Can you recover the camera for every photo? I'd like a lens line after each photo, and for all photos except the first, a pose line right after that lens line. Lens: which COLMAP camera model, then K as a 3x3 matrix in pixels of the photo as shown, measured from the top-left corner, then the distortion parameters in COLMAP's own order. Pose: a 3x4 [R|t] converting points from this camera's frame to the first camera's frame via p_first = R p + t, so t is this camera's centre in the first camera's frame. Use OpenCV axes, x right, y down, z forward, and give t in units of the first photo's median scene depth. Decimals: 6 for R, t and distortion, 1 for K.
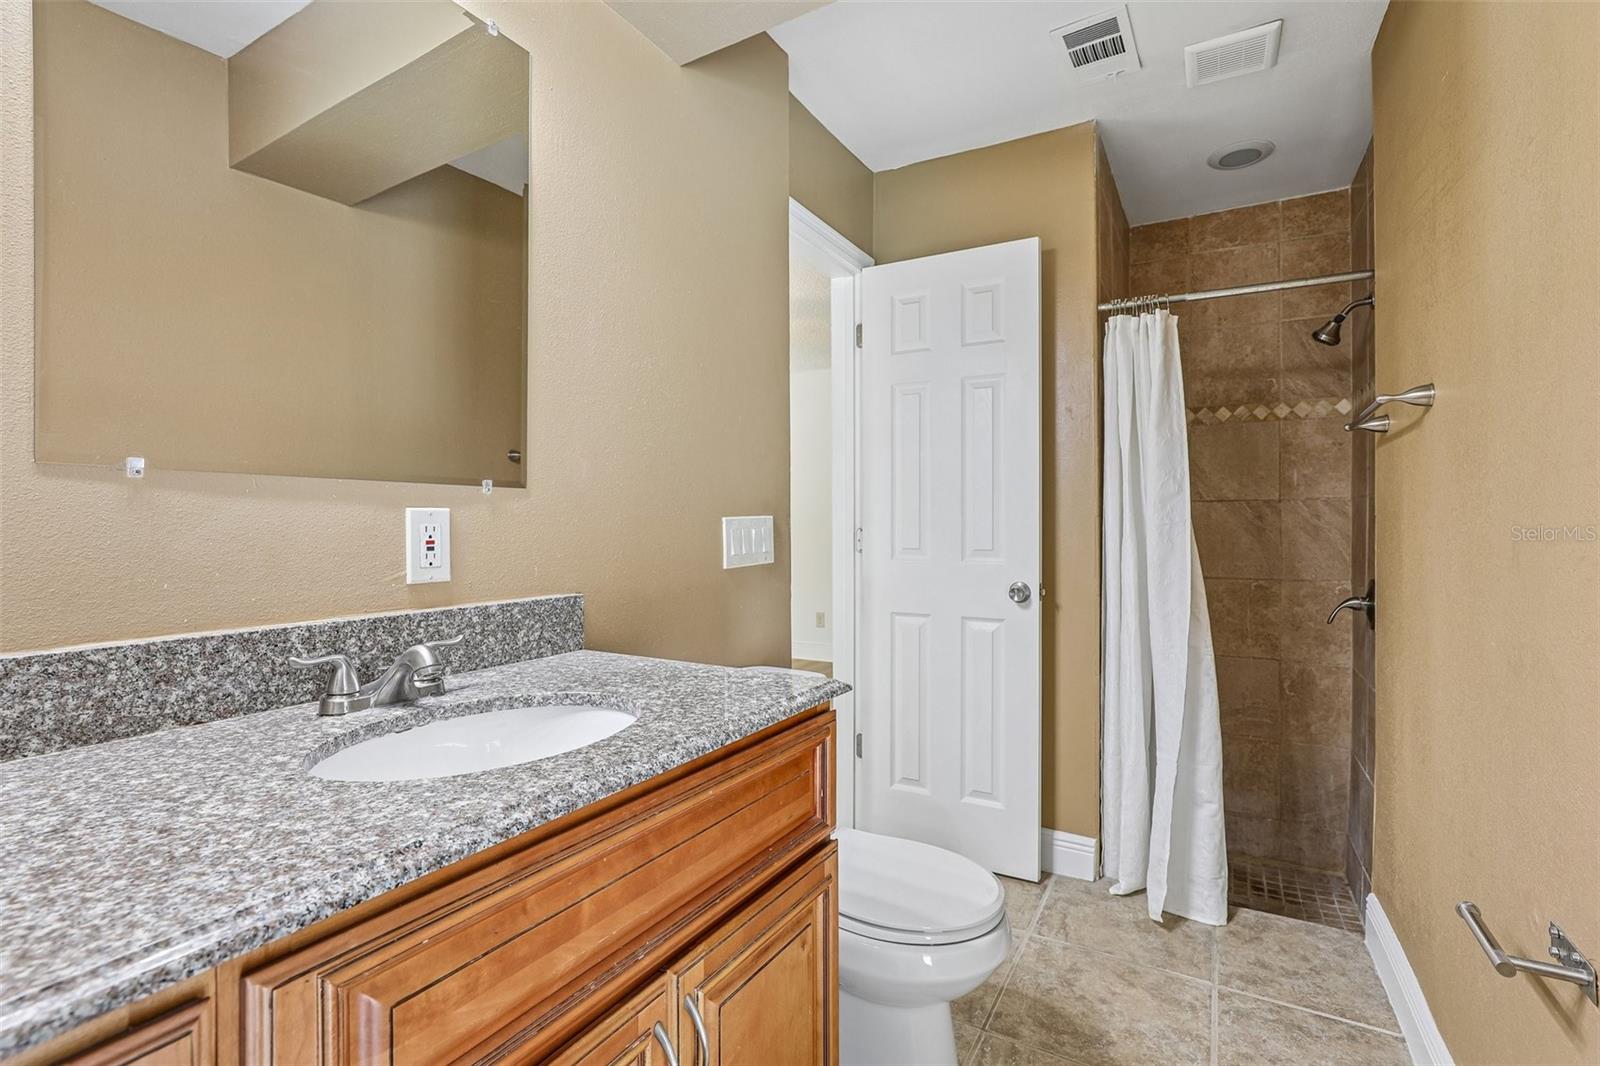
lens RADIAL K [[744.2, 0, 798.5], [0, 744.2, 523.2], [0, 0, 1]] dist [-0.018485, 0.010147]
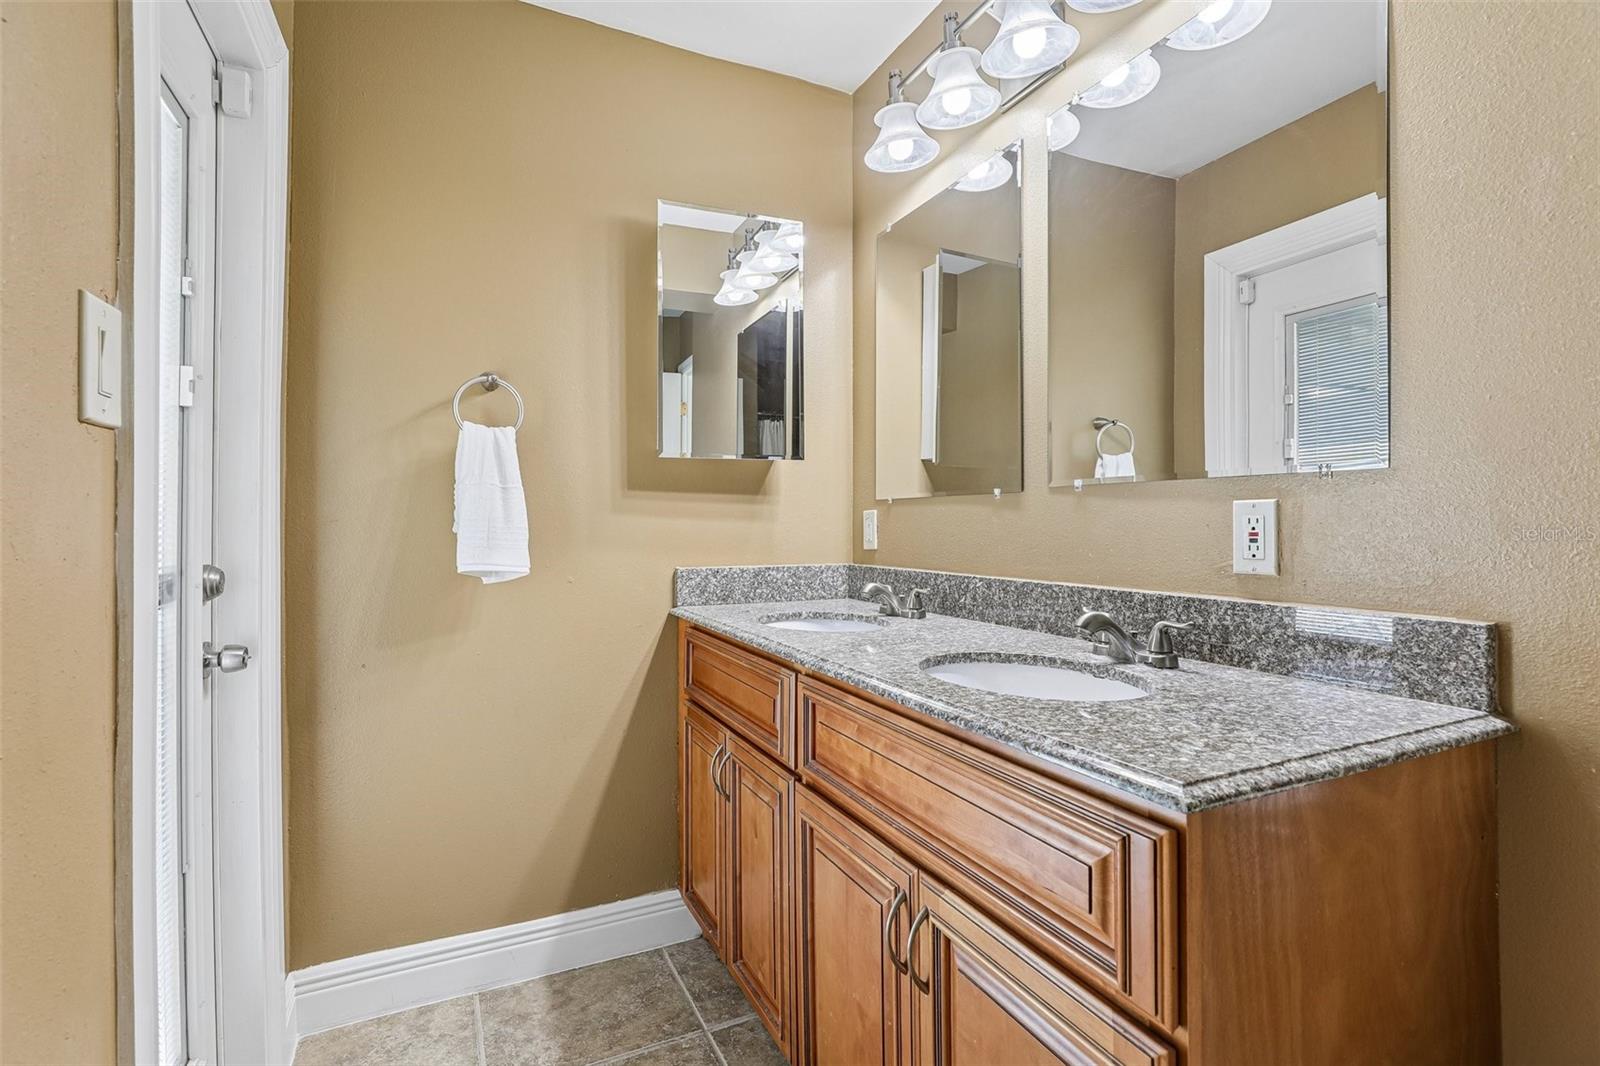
lens RADIAL K [[744.2, 0, 798.5], [0, 744.2, 523.2], [0, 0, 1]] dist [-0.018485, 0.010147]
pose [[-0.564333, 0.006750, -0.825520, 0.701060], [0.009293, 0.999955, 0.001824, 0.003596], [0.825495, -0.006643, -0.564371, 1.098817]]
